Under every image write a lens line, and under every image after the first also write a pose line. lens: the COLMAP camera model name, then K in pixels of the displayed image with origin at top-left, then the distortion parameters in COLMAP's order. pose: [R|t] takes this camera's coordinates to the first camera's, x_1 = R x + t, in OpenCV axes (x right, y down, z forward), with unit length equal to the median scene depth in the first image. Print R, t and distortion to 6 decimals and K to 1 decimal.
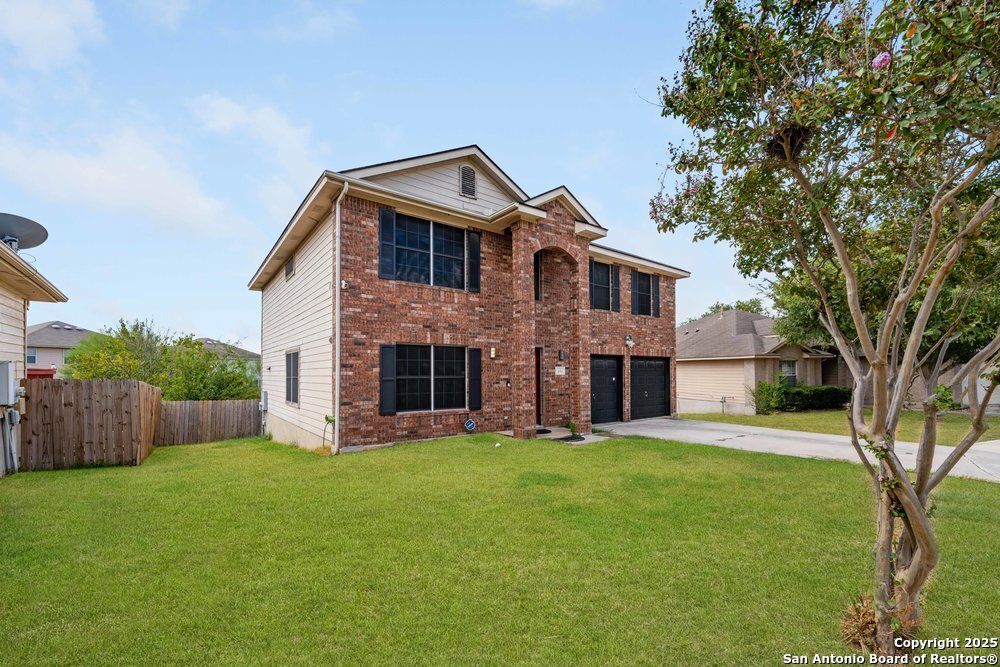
lens RADIAL K [[416.4, 0, 498.2], [0, 416.4, 371.0], [0, 0, 1]] dist [0.000088, -0.000056]
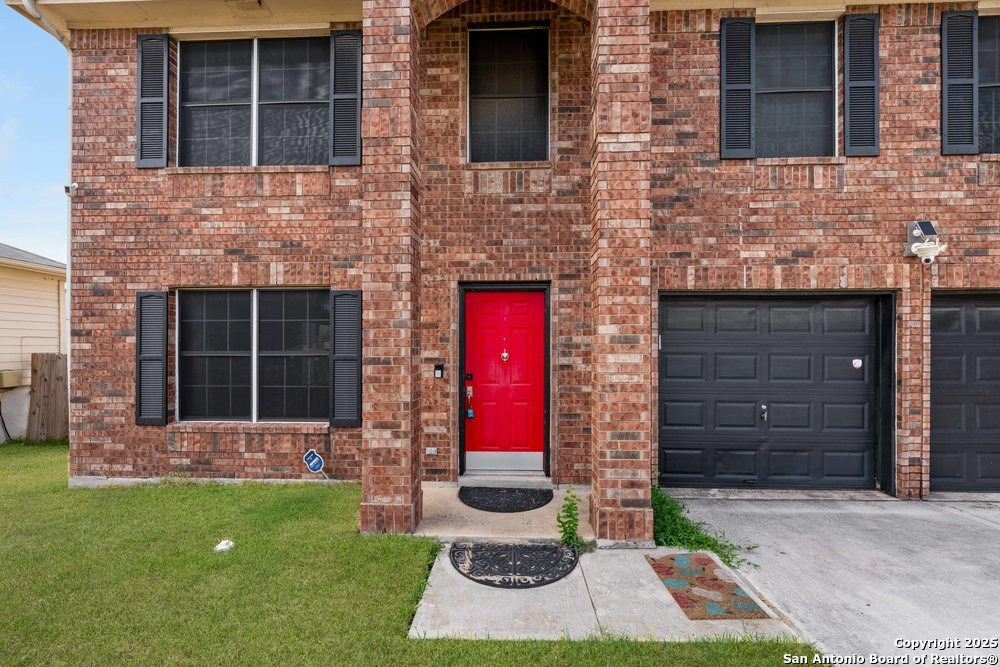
lens RADIAL K [[396.5, 0, 501.4], [0, 396.5, 352.6], [0, 0, 1]] dist [-0.001372, -0.000130]
pose [[0.778150, 0.003741, -0.628067, 0.353579], [0.003366, 0.999943, 0.010126, 0.008969], [0.628069, -0.009994, 0.778093, 0.790932]]
